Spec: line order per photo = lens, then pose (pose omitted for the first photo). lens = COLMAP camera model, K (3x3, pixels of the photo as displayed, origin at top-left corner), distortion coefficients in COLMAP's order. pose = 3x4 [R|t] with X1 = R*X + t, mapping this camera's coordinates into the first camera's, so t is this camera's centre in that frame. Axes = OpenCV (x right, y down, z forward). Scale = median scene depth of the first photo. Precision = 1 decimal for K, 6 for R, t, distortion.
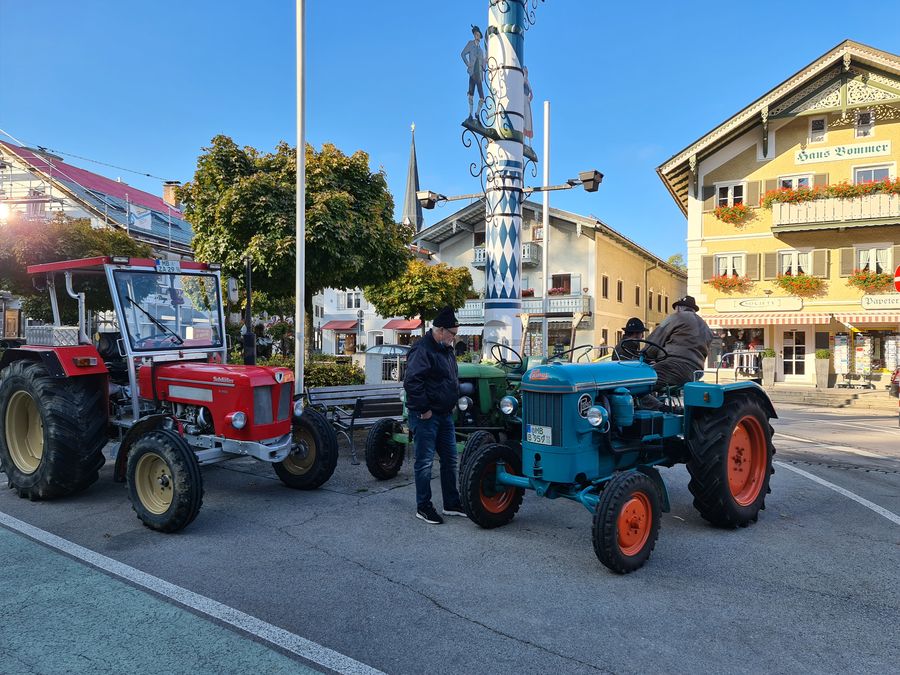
lens RADIAL K [[660.5, 0, 450.0], [0, 660.5, 337.5], [0, 0, 1]] dist [0.082804, -0.082852]
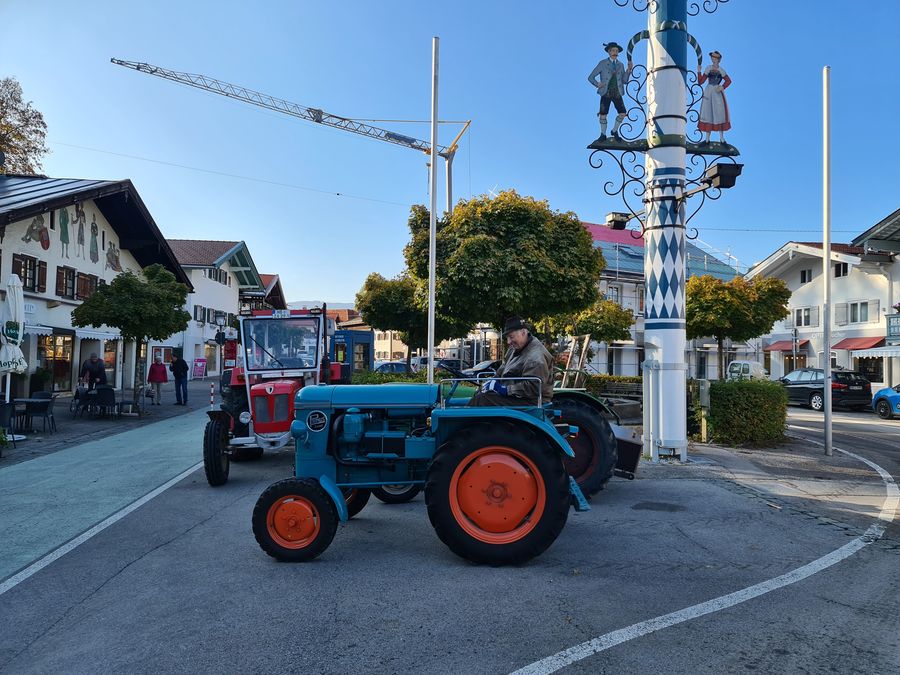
lens RADIAL K [[655.3, 0, 447.3], [0, 655.3, 335.1], [0, 0, 1]] dist [0.092772, -0.074763]
pose [[0.687326, -0.028612, -0.725786, 0.550180], [0.002586, 0.999314, -0.036946, -0.002665], [0.726345, 0.023517, 0.686928, 0.160668]]
